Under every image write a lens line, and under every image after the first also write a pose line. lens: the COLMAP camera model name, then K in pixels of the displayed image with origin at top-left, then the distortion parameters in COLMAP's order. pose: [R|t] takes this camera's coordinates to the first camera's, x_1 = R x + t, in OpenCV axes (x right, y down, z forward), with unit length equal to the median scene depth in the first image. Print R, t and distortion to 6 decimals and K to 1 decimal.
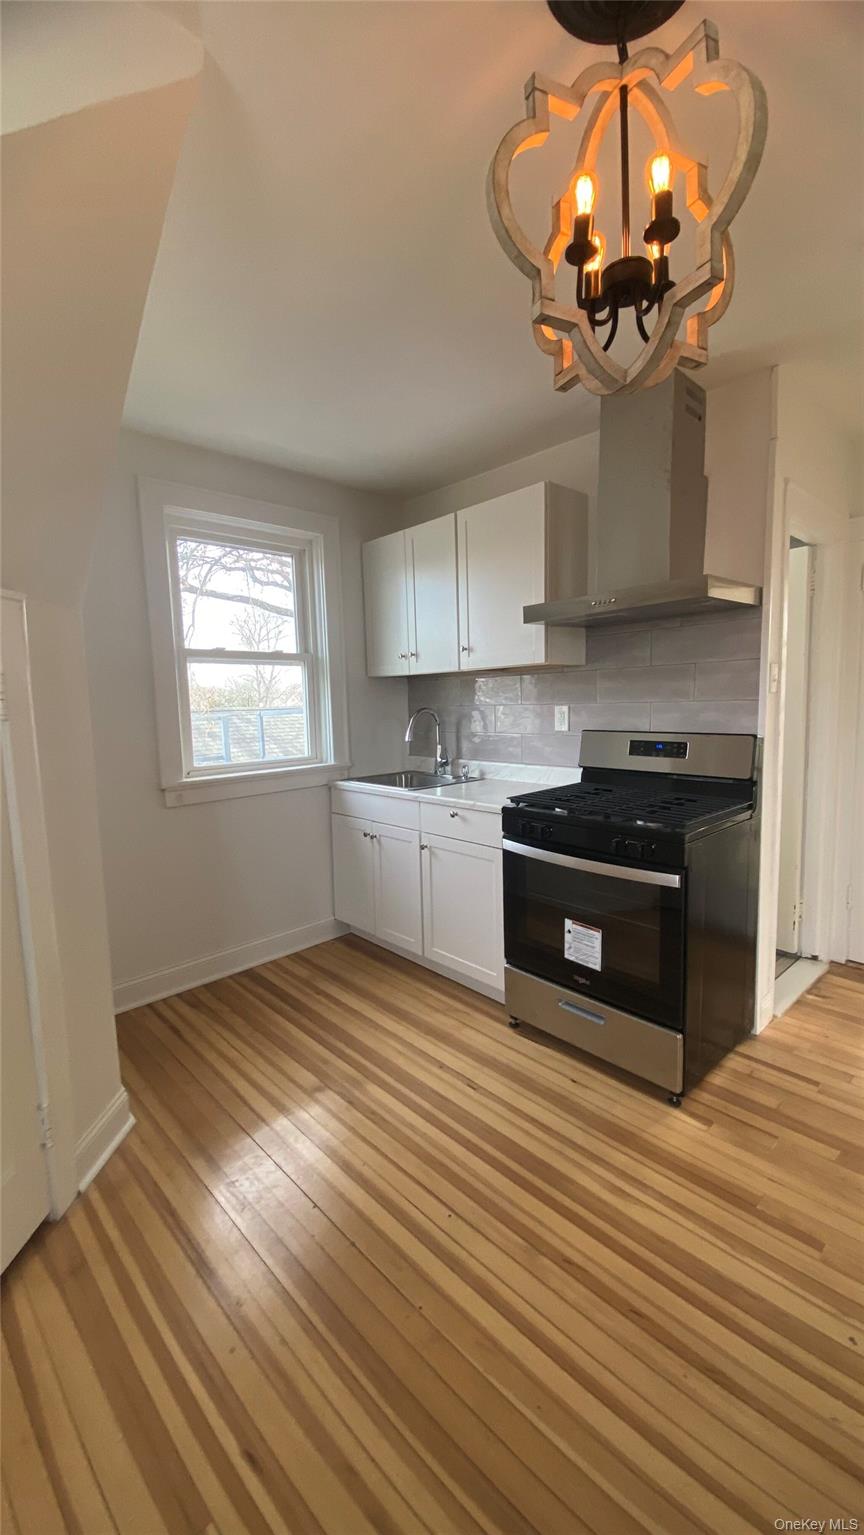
lens RADIAL K [[612.1, 0, 432.0], [0, 612.1, 767.5], [0, 0, 1]] dist [0.019634, -0.021016]
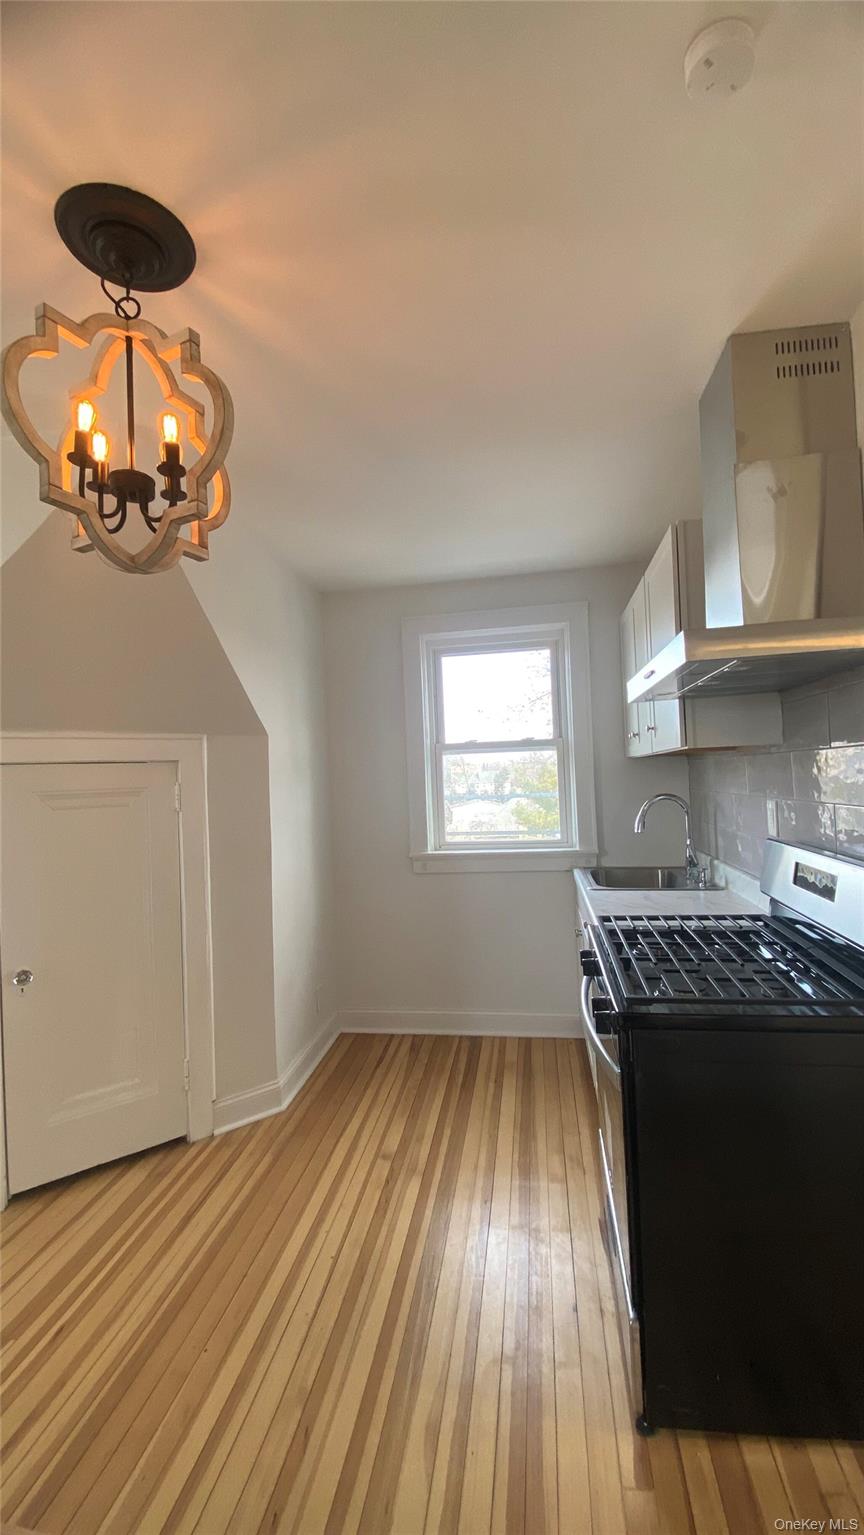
lens RADIAL K [[612.1, 0, 432.0], [0, 612.1, 767.5], [0, 0, 1]] dist [0.019634, -0.021016]
pose [[0.621030, -0.008325, -0.783743, 0.538416], [-0.068148, 0.995583, -0.064575, -0.068182], [0.780819, 0.093513, 0.617719, 0.254200]]
